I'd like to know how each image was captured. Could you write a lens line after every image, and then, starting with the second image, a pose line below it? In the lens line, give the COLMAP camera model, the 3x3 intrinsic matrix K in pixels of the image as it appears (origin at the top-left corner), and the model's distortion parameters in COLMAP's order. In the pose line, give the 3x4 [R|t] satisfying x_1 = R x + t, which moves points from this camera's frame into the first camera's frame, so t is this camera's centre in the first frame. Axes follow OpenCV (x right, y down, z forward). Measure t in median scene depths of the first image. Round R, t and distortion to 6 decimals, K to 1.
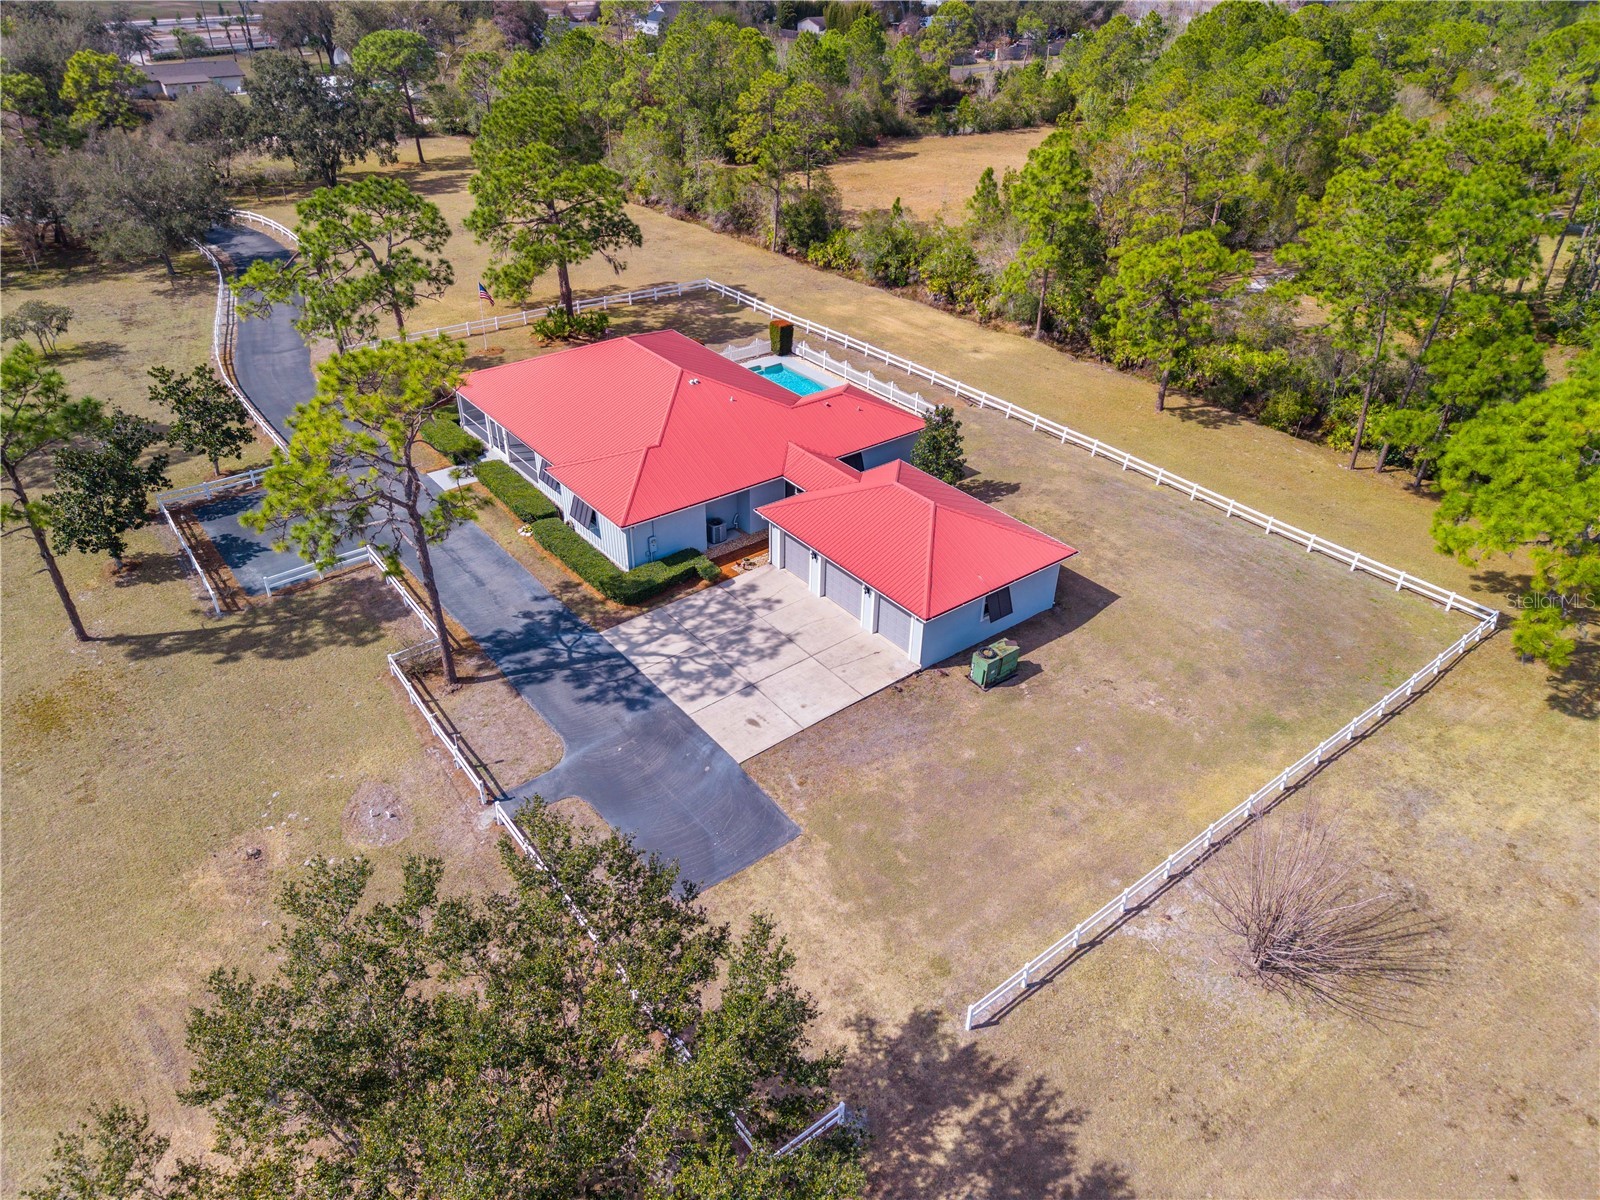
lens RADIAL K [[1095.8, 0, 800.0], [0, 1095.8, 600.0], [0, 0, 1]] dist [-0.003054, 0.001310]
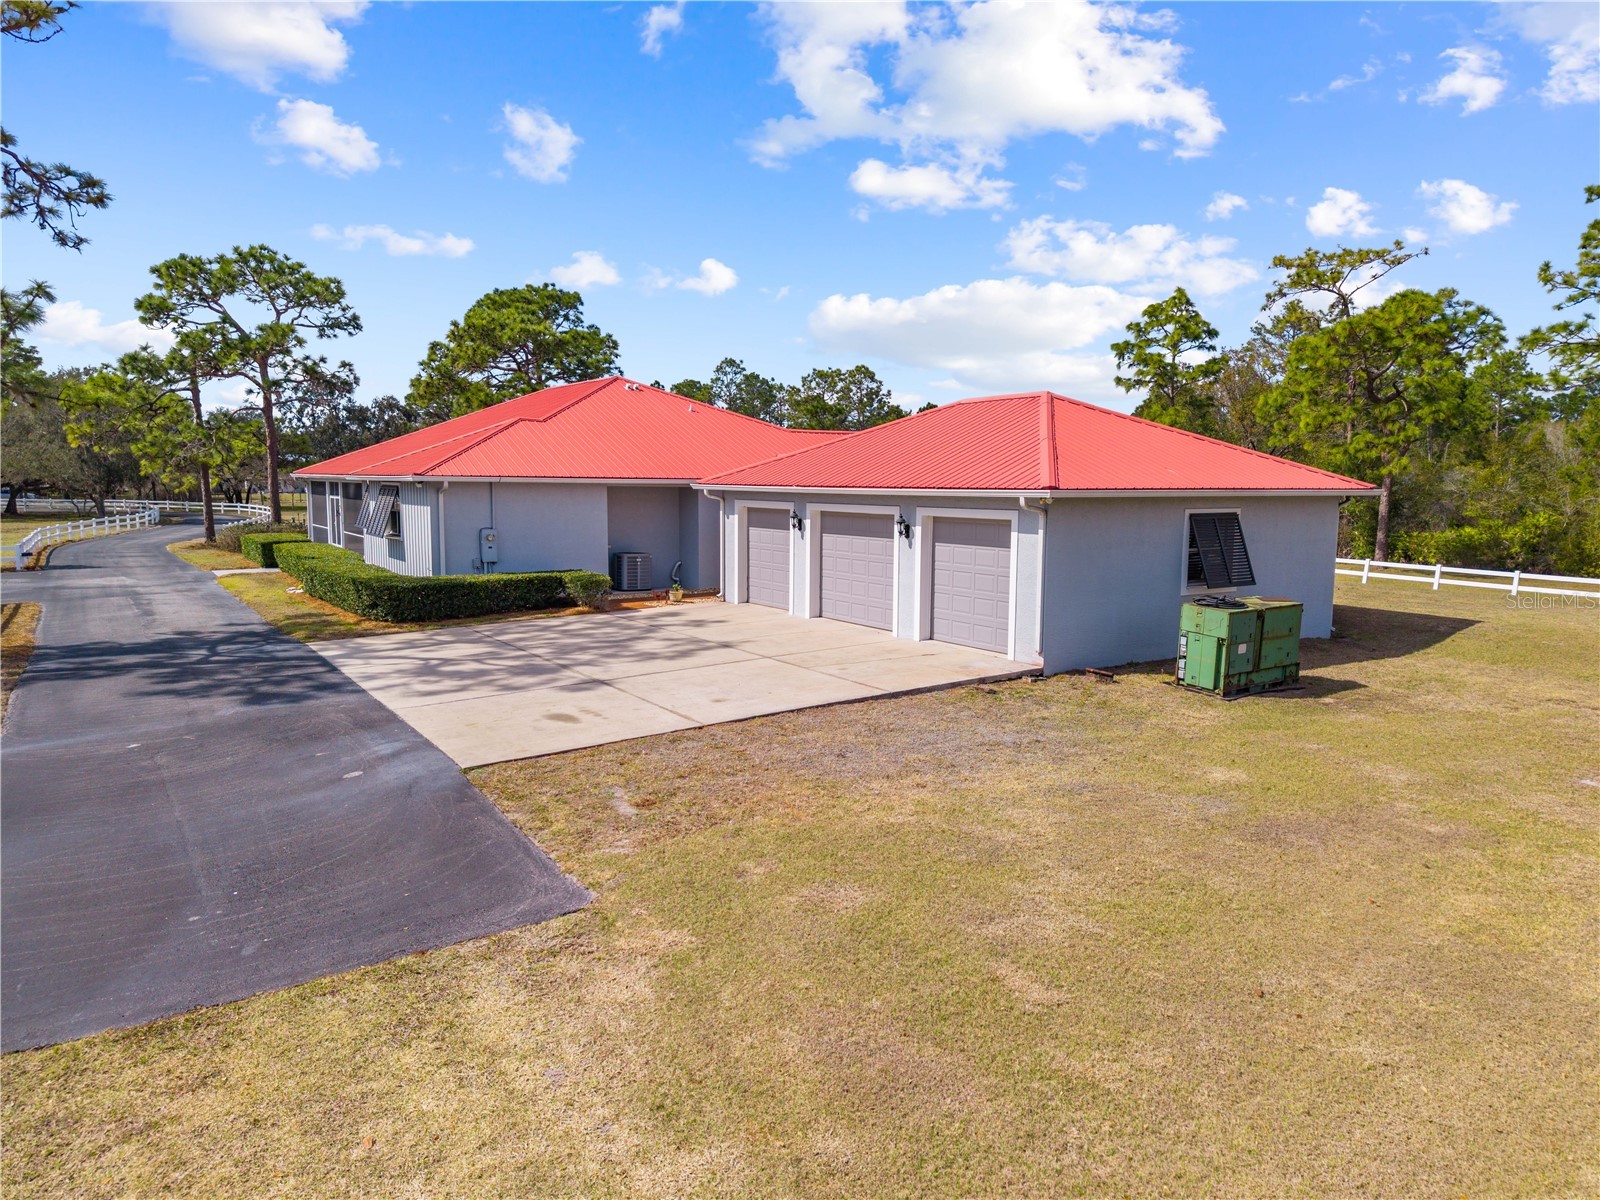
lens RADIAL K [[1095.8, 0, 800.0], [0, 1095.8, 600.0], [0, 0, 1]] dist [-0.003054, 0.001310]
pose [[0.996863, -0.009717, -0.078543, 0.057480], [-0.025926, 0.897579, -0.440091, 0.221068], [0.074775, 0.440747, 0.894511, 0.659868]]
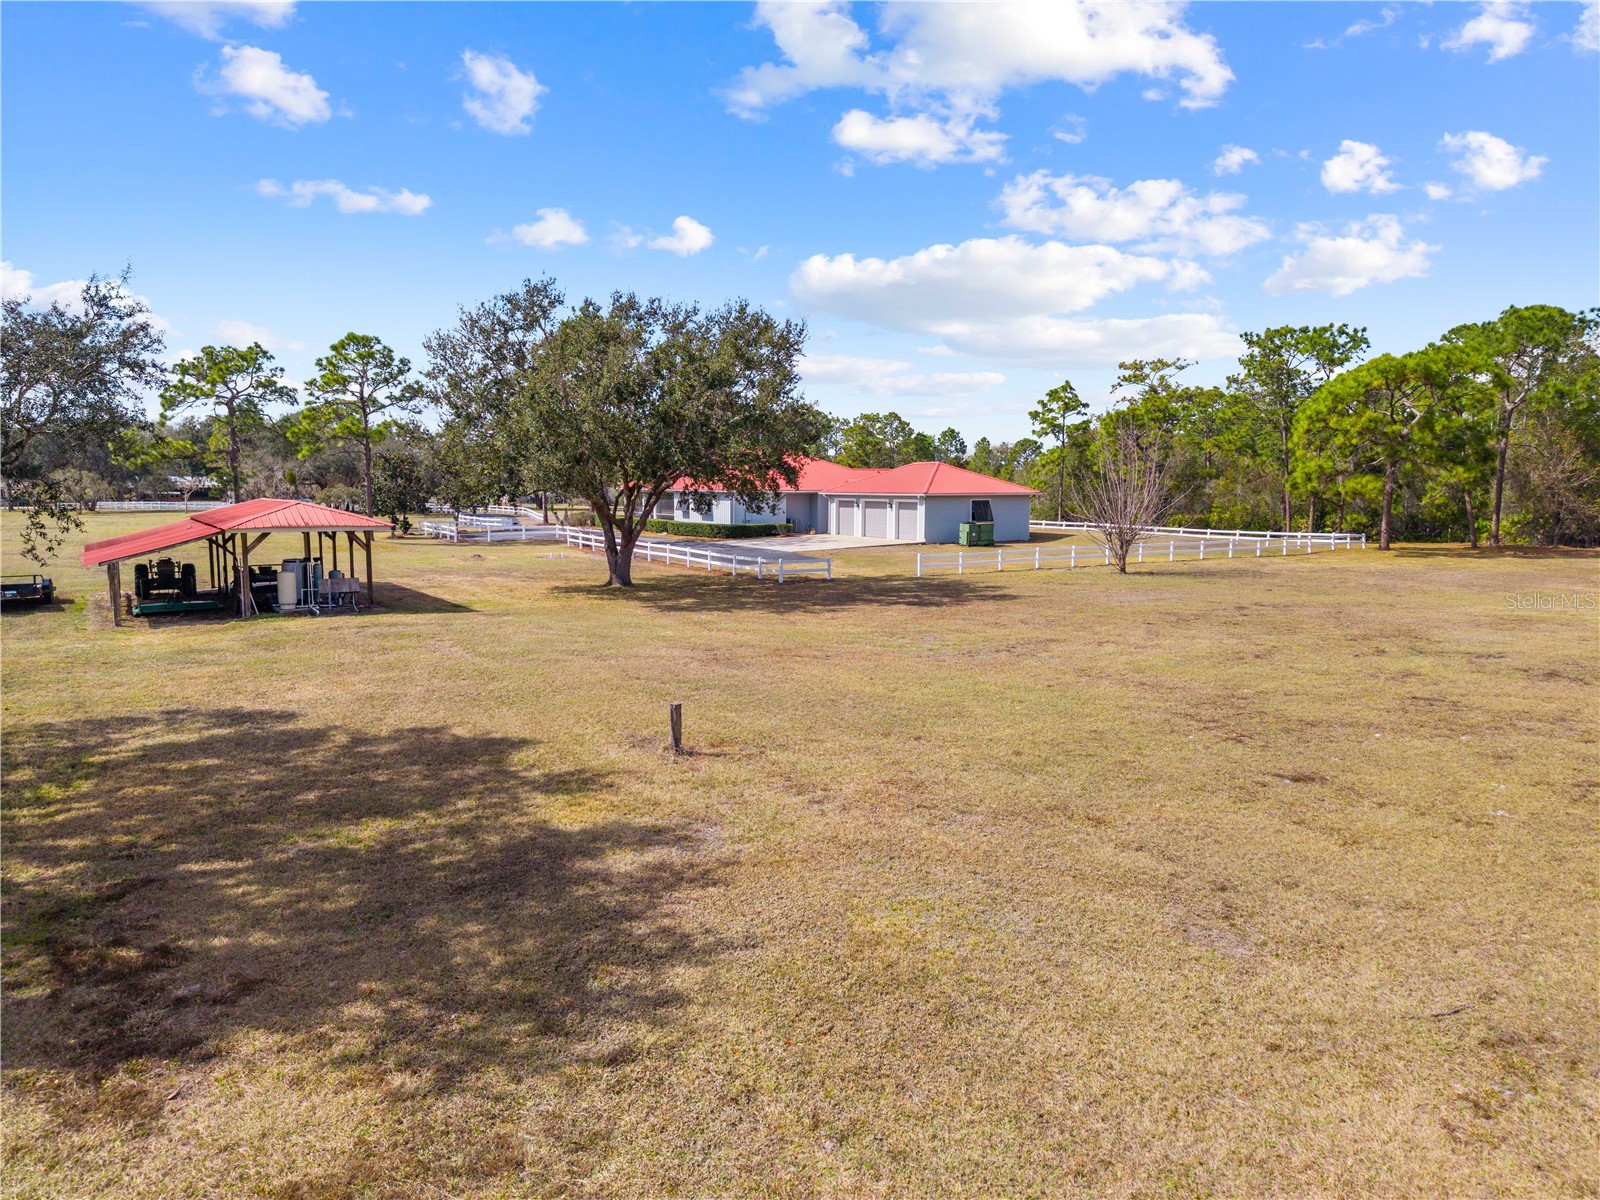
lens RADIAL K [[1095.8, 0, 800.0], [0, 1095.8, 600.0], [0, 0, 1]] dist [-0.003054, 0.001310]
pose [[0.992789, -0.009590, -0.119489, 0.121987], [-0.044640, 0.895524, -0.442768, 0.790453], [0.111252, 0.444909, 0.888639, -0.251518]]
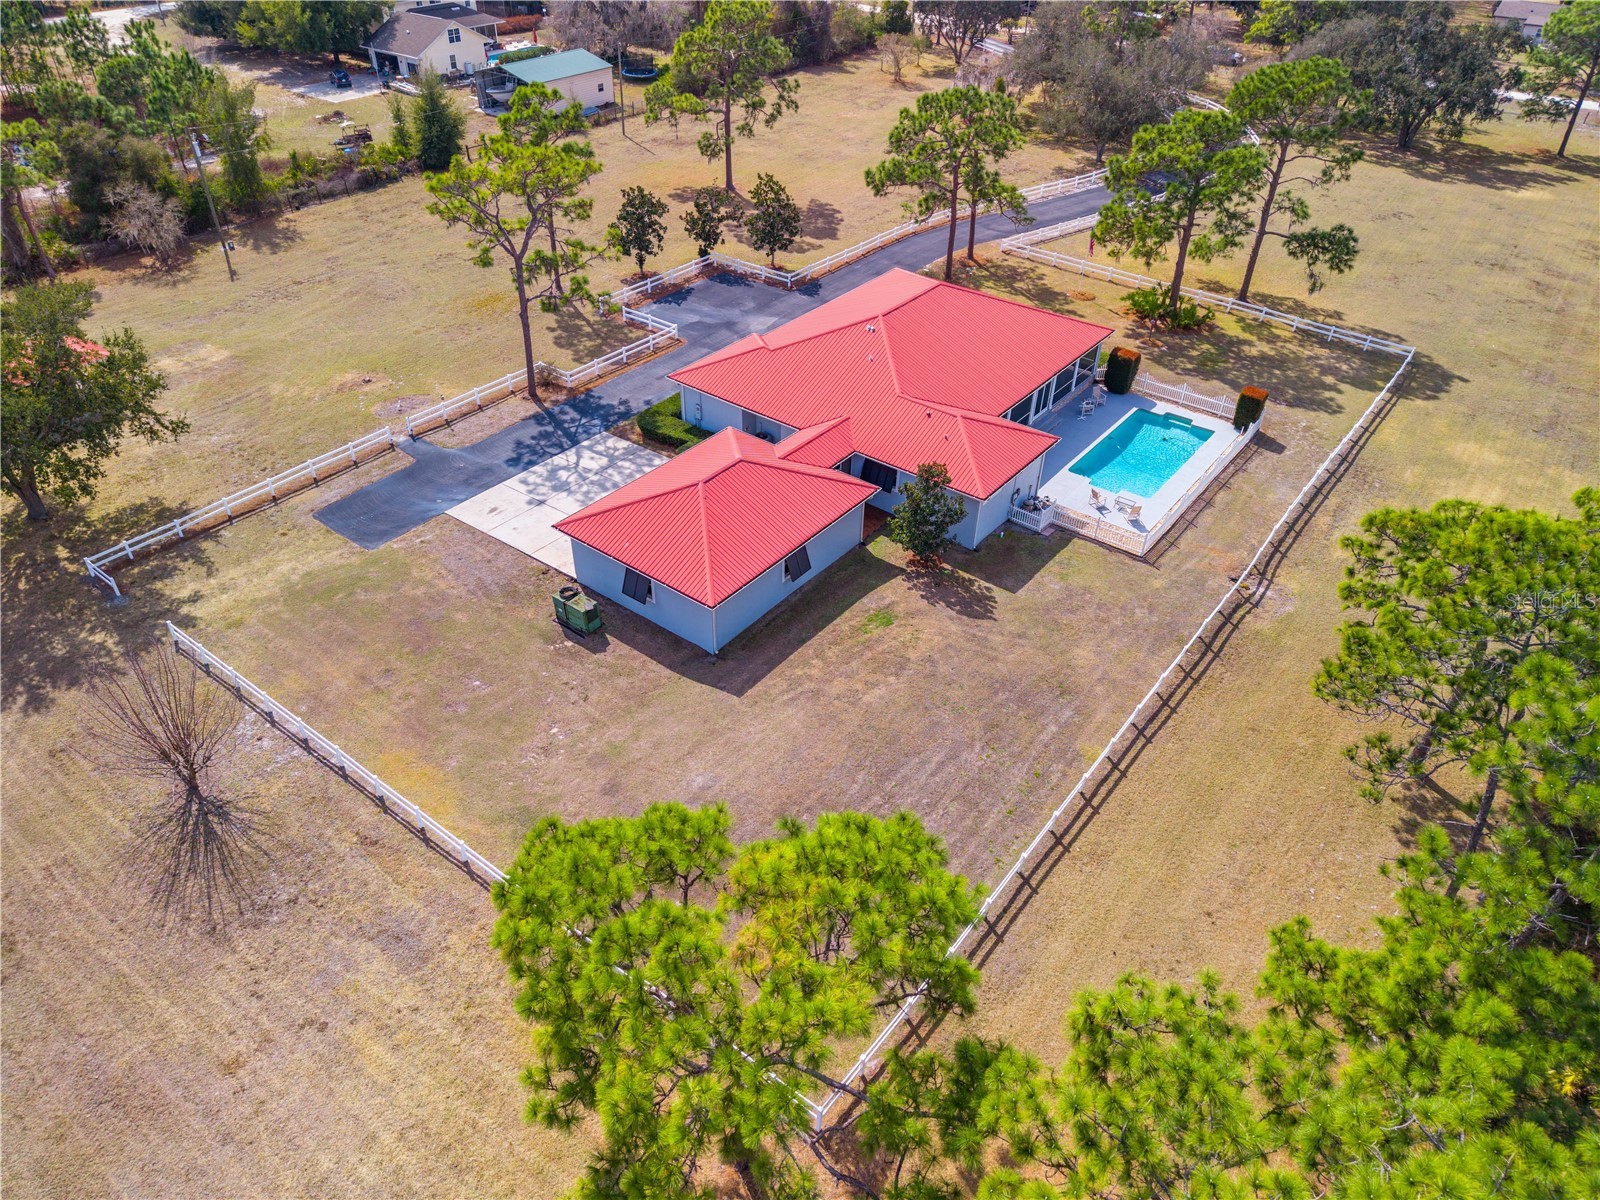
lens RADIAL K [[1095.8, 0, 800.0], [0, 1095.8, 600.0], [0, 0, 1]] dist [-0.003054, 0.001310]
pose [[0.237112, 0.574520, -0.783393, 1.052195], [-0.531116, 0.751871, 0.390648, -0.473693], [0.813445, 0.323445, 0.483415, 0.687418]]
